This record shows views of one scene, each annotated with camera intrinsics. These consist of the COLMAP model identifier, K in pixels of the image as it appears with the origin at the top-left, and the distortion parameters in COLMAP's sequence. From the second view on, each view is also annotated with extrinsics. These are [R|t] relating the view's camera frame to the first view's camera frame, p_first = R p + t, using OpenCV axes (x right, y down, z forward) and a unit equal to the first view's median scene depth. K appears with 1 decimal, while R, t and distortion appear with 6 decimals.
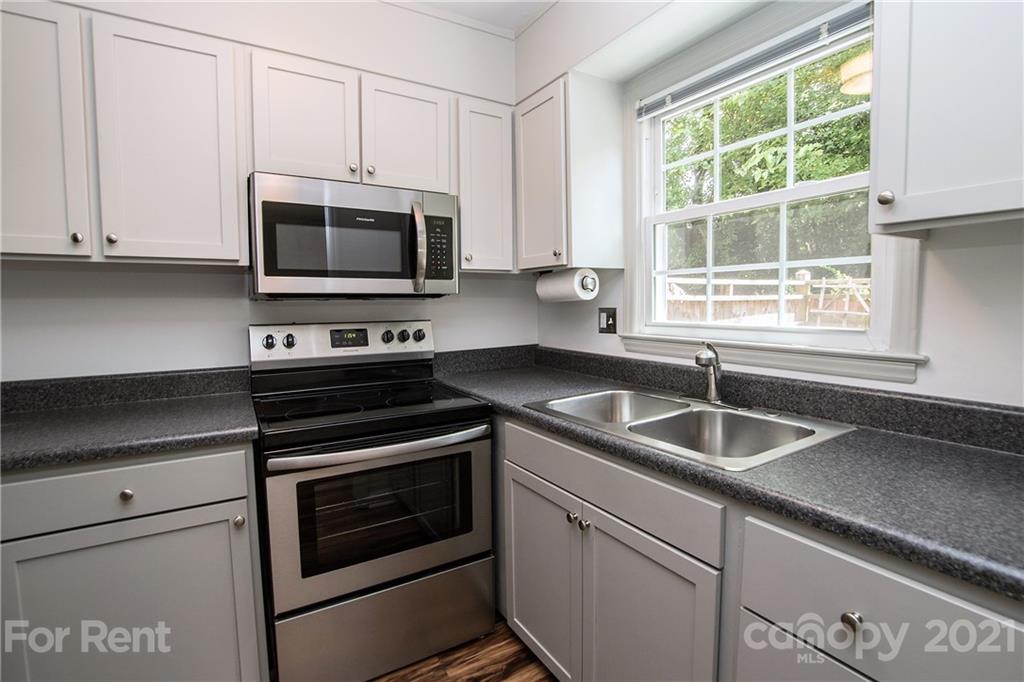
lens RADIAL K [[496.8, 0, 517.9], [0, 496.8, 329.5], [0, 0, 1]] dist [-0.029820, 0.007426]
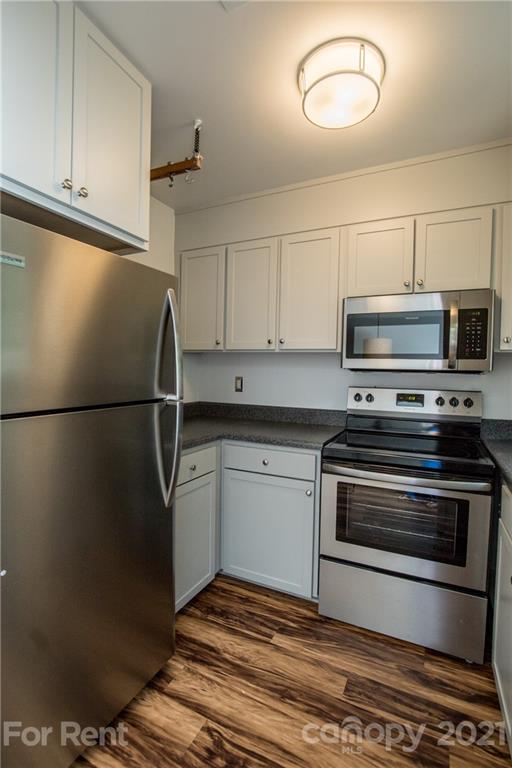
lens RADIAL K [[366.3, 0, 259.2], [0, 366.3, 373.6], [0, 0, 1]] dist [-0.019956, 0.000960]
pose [[0.535812, 0.029362, -0.843827, 0.345278], [-0.070594, 0.997454, -0.010118, -0.018297], [0.841381, 0.064991, 0.536520, 0.065225]]
